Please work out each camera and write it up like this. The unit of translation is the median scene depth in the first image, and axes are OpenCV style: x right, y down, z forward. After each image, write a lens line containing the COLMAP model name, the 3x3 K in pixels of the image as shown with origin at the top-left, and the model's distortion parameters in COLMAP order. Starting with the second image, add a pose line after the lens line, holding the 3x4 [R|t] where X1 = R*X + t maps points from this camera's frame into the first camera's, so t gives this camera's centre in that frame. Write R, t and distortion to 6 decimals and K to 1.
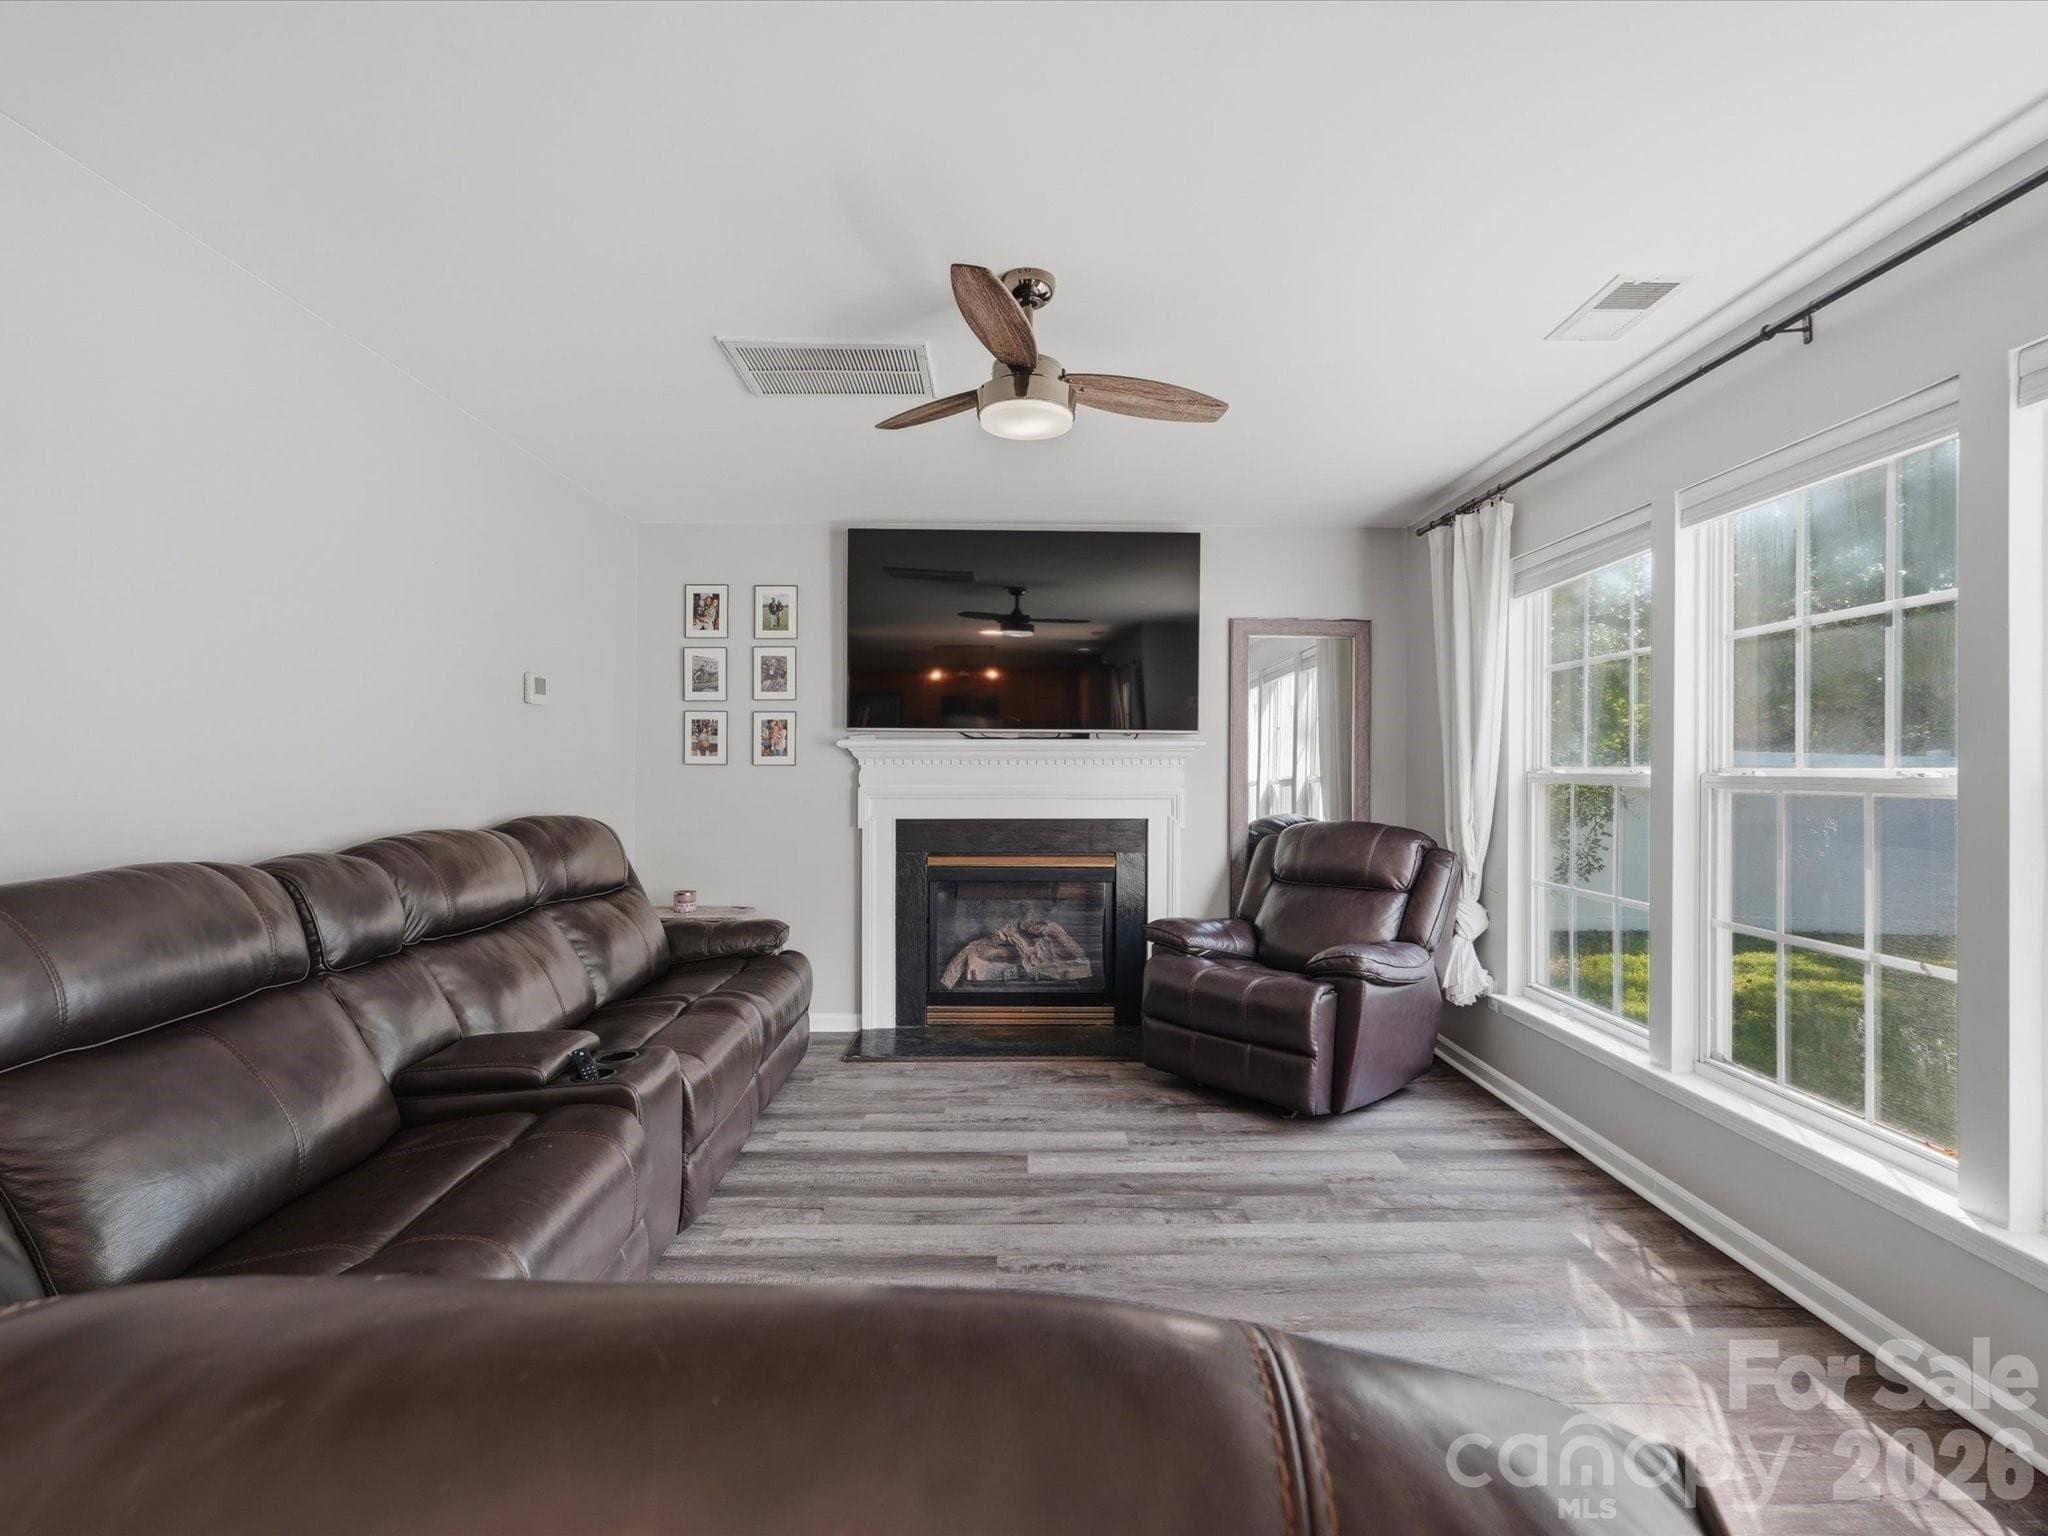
lens RADIAL K [[1026.6, 0, 1026.7], [0, 1026.6, 765.2], [0, 0, 1]] dist [-0.005302, 0.001115]
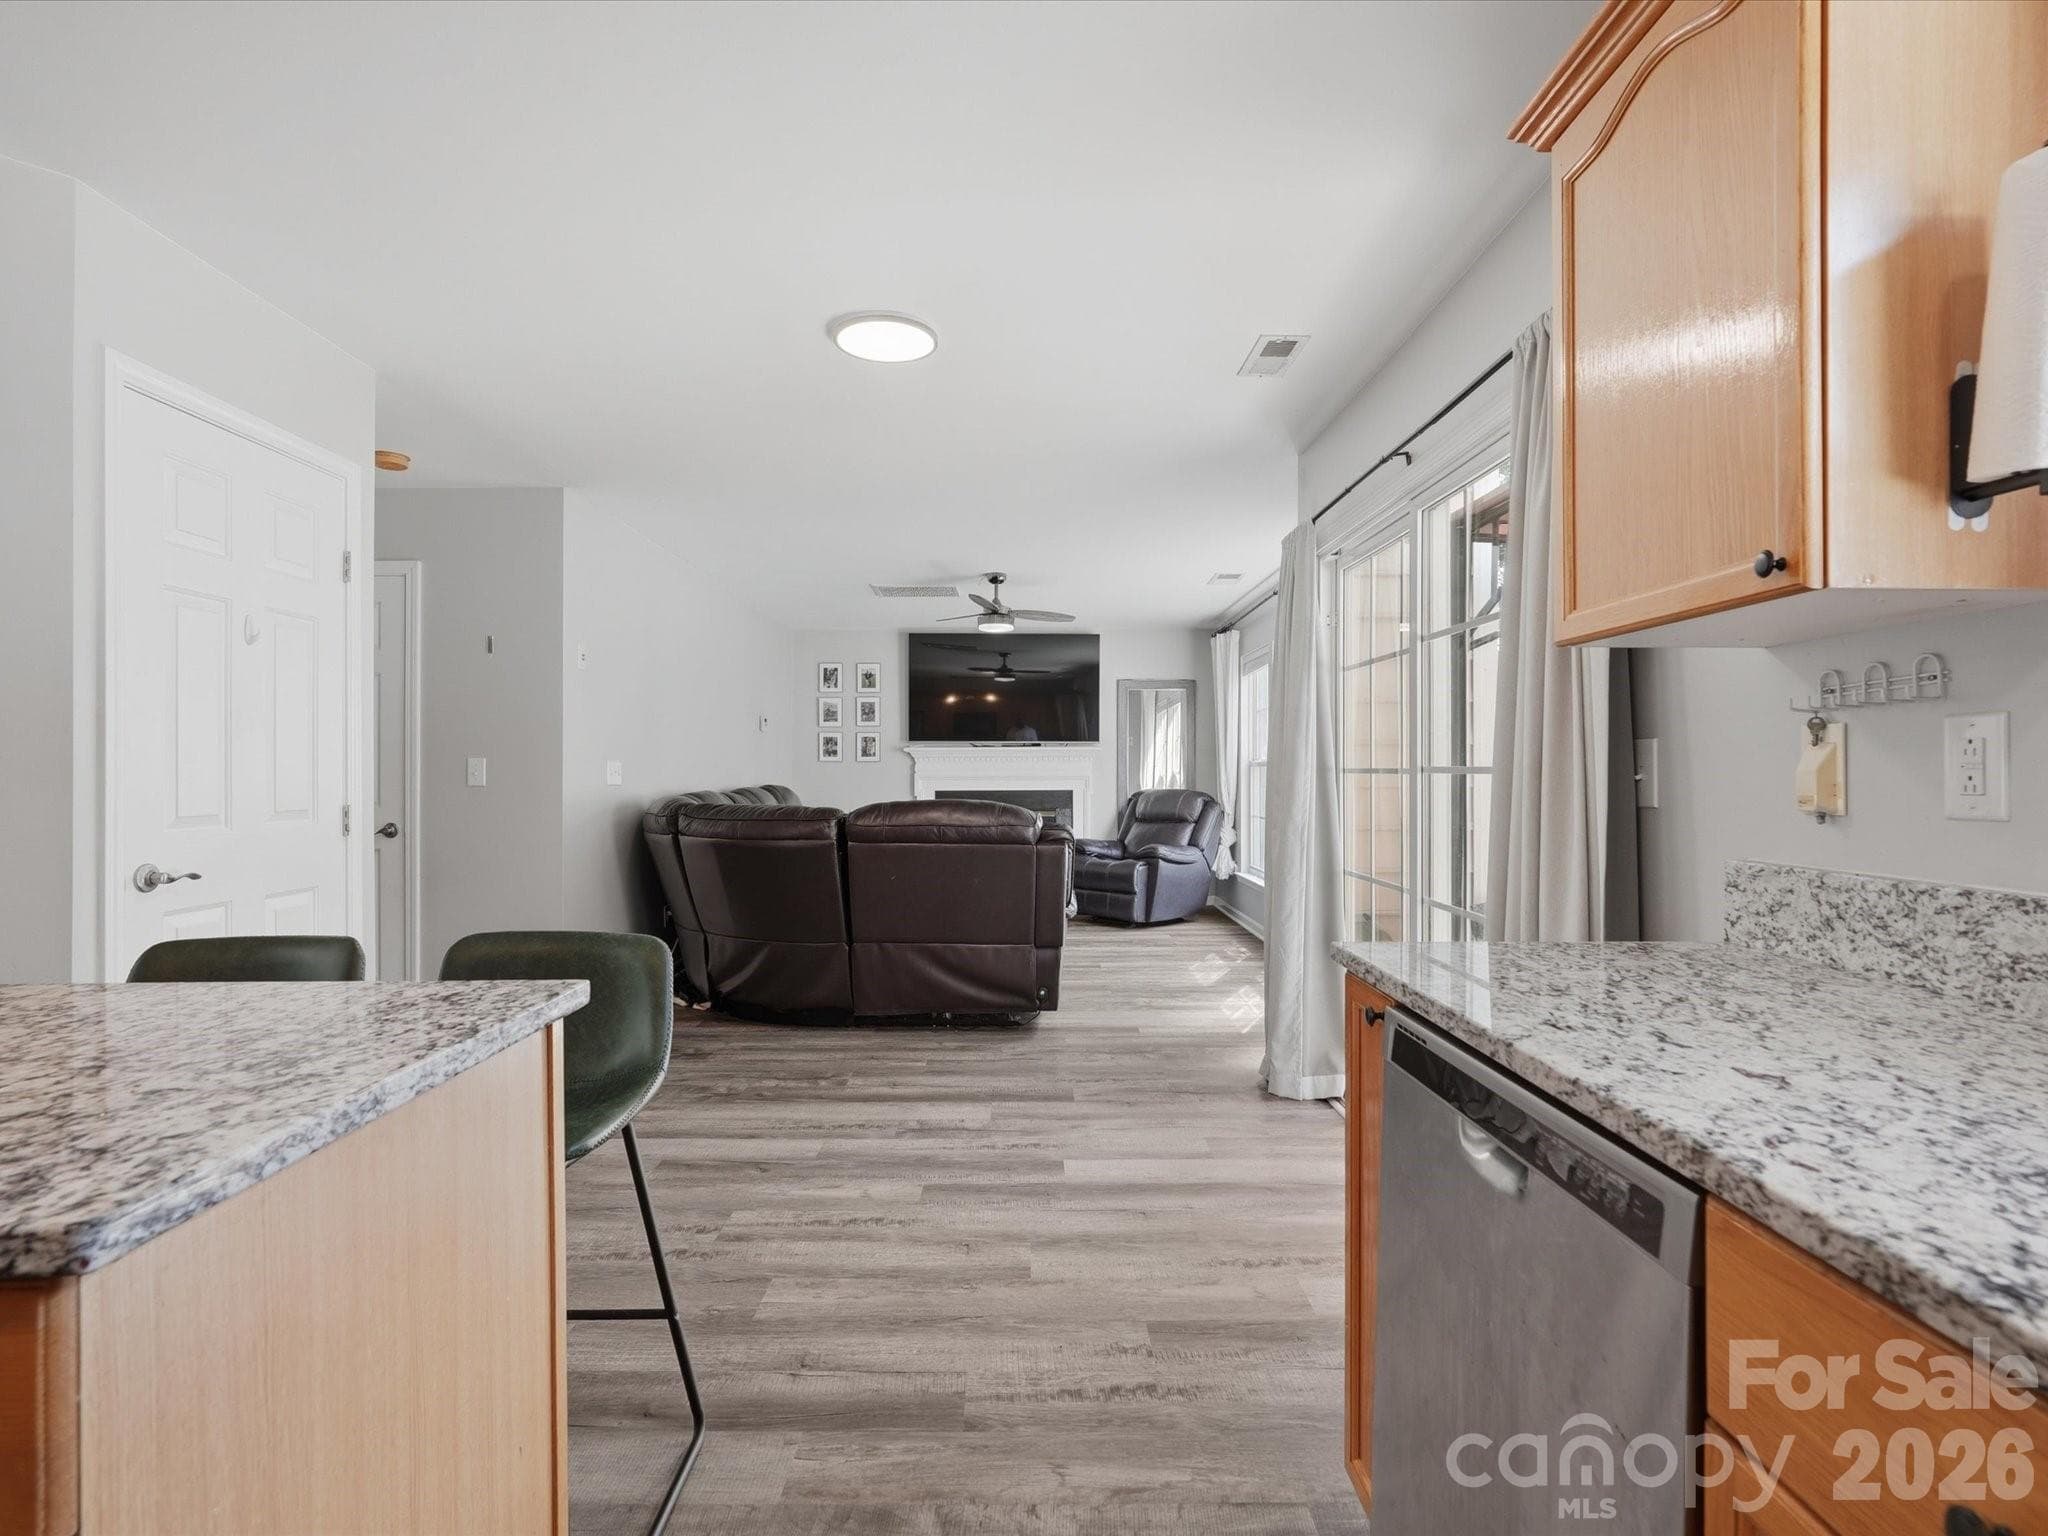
lens RADIAL K [[1026.6, 0, 1015.7], [0, 1026.6, 785.6], [0, 0, 1]] dist [-0.005302, 0.001115]
pose [[0.999857, -0.004106, -0.016427, 0.046184], [0.004343, 0.999887, 0.014401, 0.017377], [0.016366, -0.014470, 0.999761, -0.829532]]
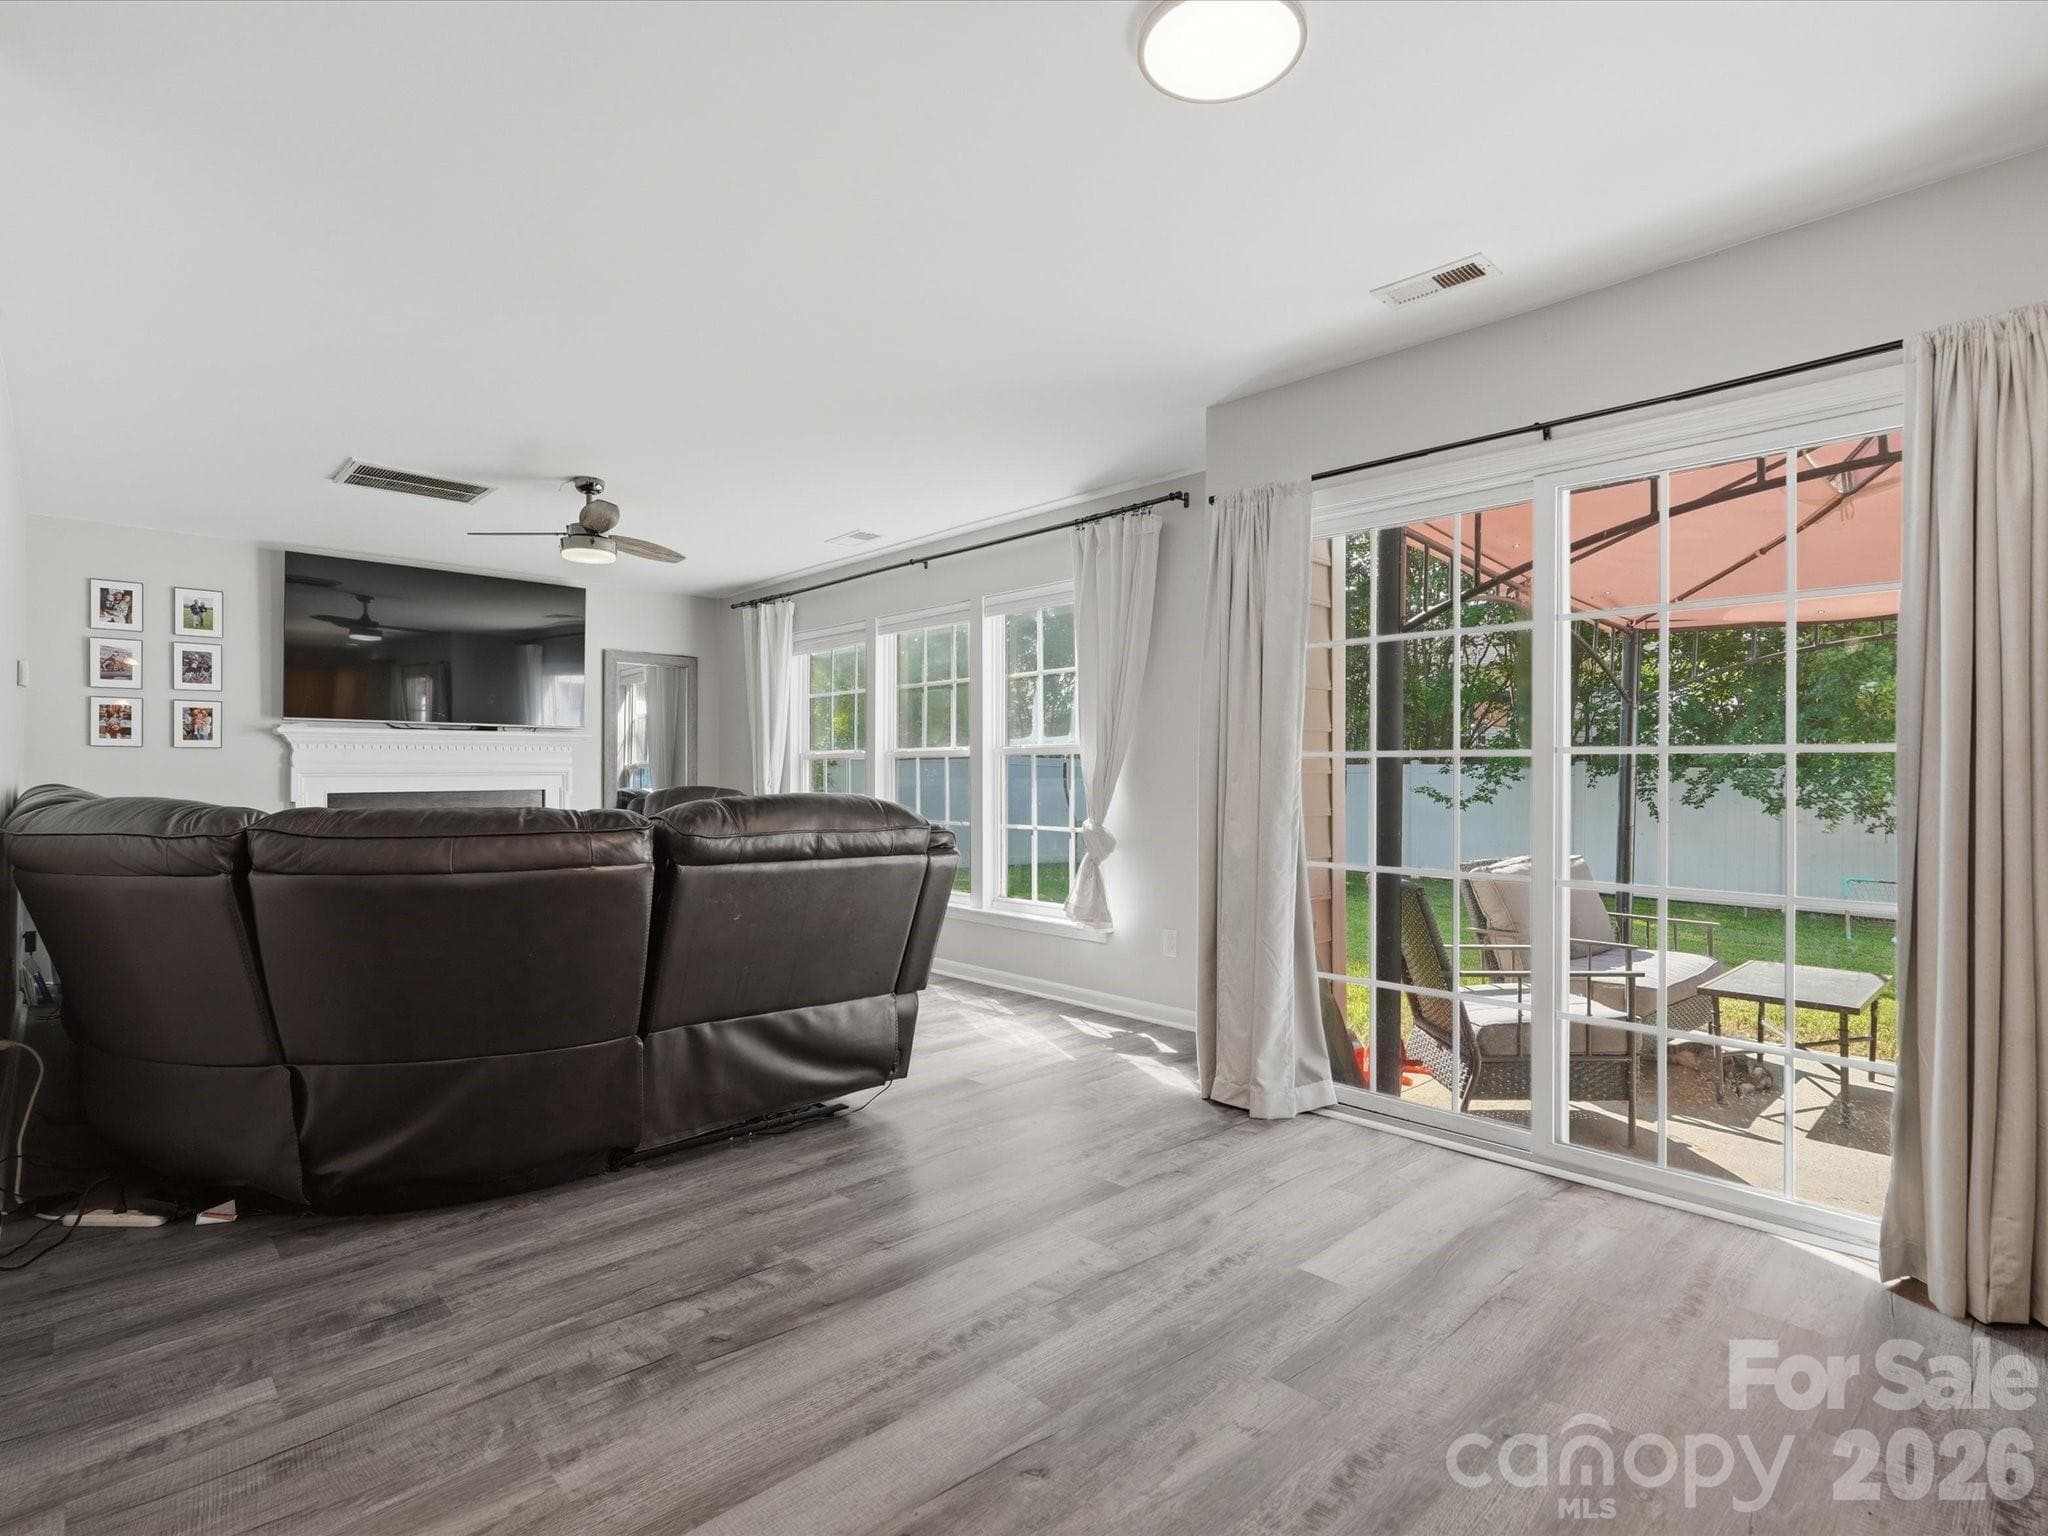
lens RADIAL K [[1026.6, 0, 1029.6], [0, 1026.6, 784.3], [0, 0, 1]] dist [-0.005302, 0.001115]
pose [[0.732099, -0.013743, 0.681060, -0.347758], [0.003629, 0.999861, 0.016275, 0.025436], [-0.681189, -0.009444, 0.732047, -0.460016]]
